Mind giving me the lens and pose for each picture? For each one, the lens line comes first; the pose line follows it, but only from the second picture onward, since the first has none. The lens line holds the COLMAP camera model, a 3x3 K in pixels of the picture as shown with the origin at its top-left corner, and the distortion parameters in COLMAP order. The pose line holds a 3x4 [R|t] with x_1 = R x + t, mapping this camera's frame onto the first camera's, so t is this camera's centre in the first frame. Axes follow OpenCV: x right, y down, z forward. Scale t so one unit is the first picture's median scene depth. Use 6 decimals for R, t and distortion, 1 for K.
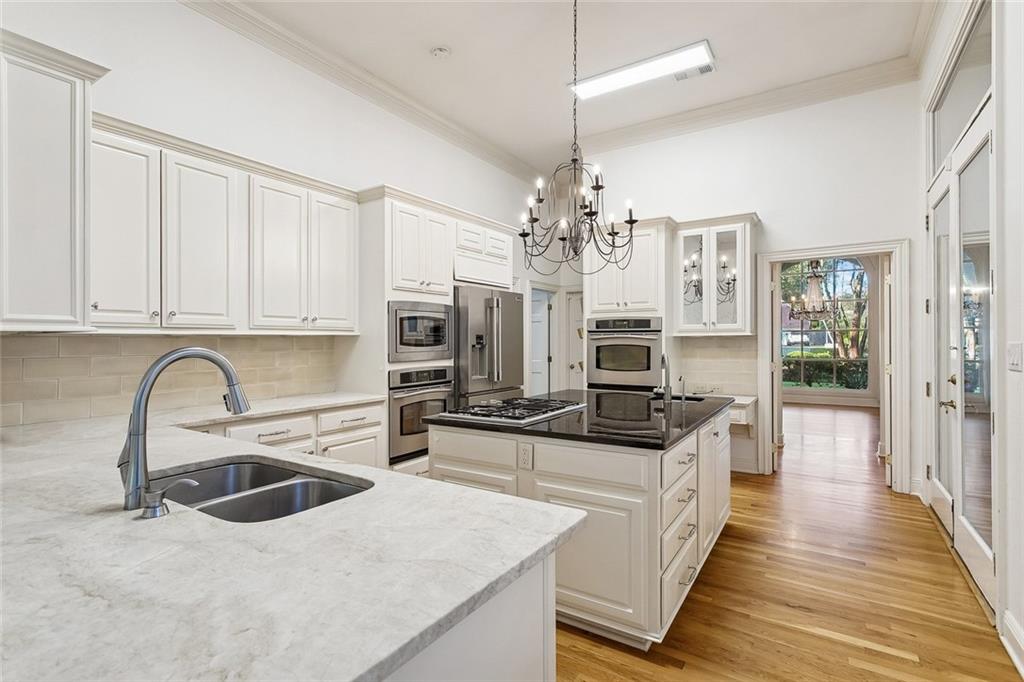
lens RADIAL K [[490.1, 0, 509.4], [0, 490.1, 340.8], [0, 0, 1]] dist [0.000425, 0.001035]
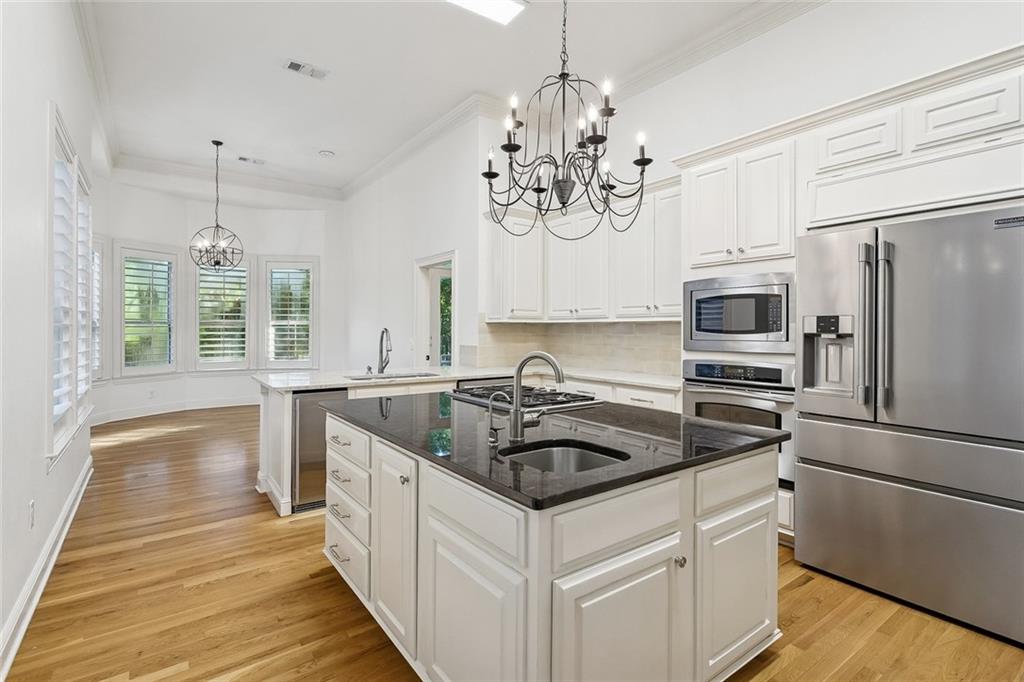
lens RADIAL K [[490.1, 0, 509.7], [0, 490.1, 330.4], [0, 0, 1]] dist [0.000425, 0.001035]
pose [[-0.357357, 0.012821, -0.933880, 0.717314], [0.002904, 0.999916, 0.012616, -0.004854], [0.933963, 0.001797, -0.357364, 1.020894]]
